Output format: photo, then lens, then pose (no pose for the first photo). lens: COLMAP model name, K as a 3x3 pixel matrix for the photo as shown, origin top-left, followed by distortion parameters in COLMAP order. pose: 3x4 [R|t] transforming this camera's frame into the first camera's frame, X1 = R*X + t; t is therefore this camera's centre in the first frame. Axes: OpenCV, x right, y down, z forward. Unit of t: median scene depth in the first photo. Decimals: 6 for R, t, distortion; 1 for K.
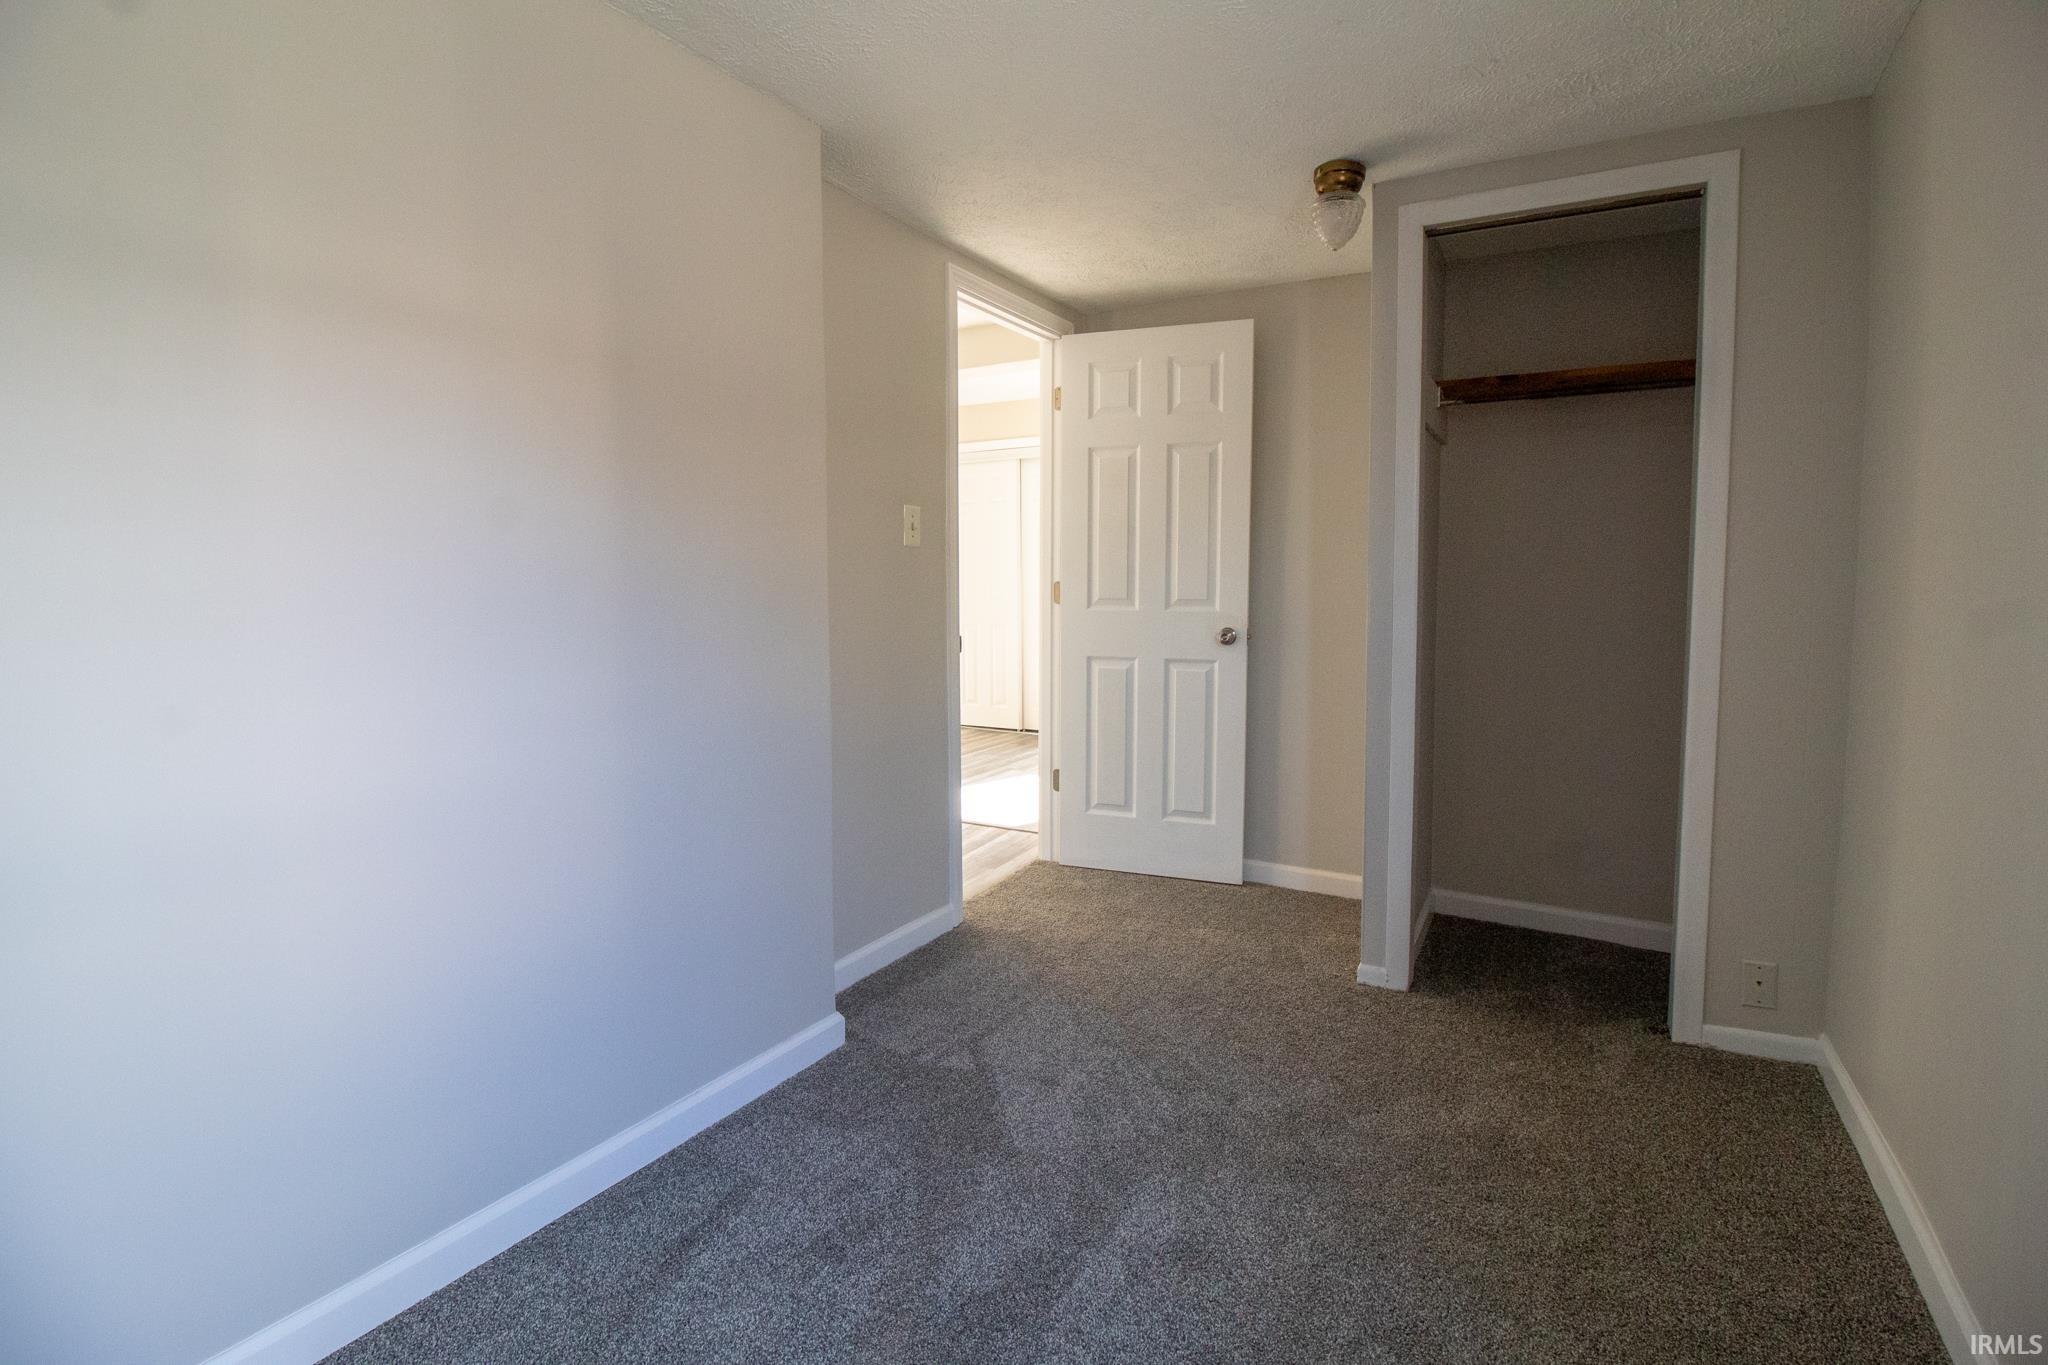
lens RADIAL K [[940.0, 0, 1023.7], [0, 940.0, 650.3], [0, 0, 1]] dist [0.000479, -0.012748]
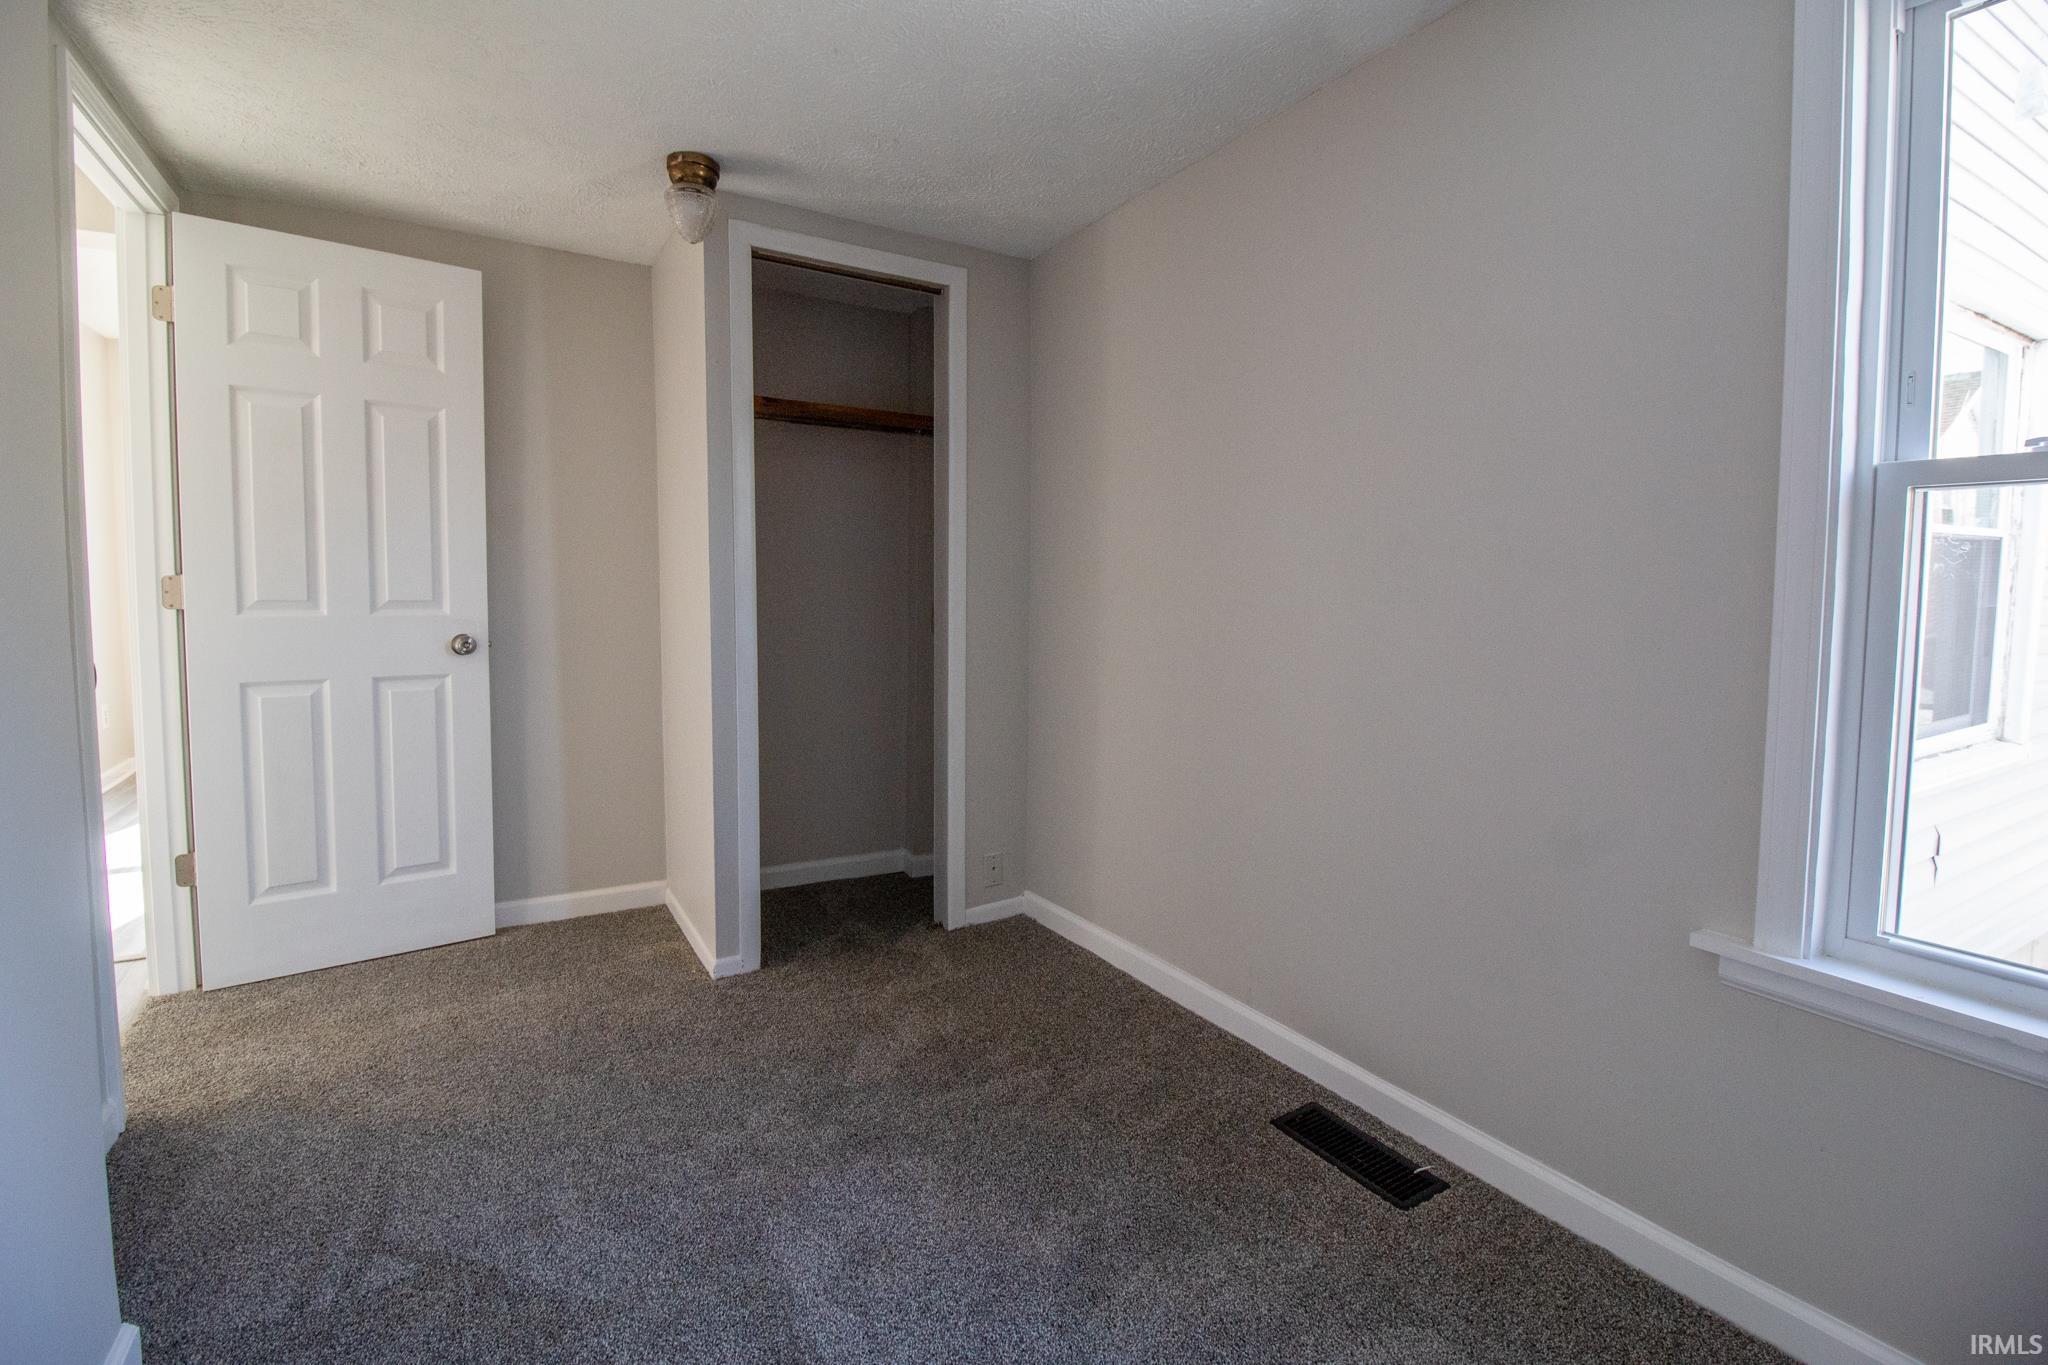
lens RADIAL K [[940.0, 0, 1023.7], [0, 940.0, 650.3], [0, 0, 1]] dist [0.000479, -0.012748]
pose [[0.498368, -0.054438, 0.865255, -0.288008], [0.052422, 0.998093, 0.032602, -0.012016], [-0.865379, 0.029110, 0.500271, 0.172170]]
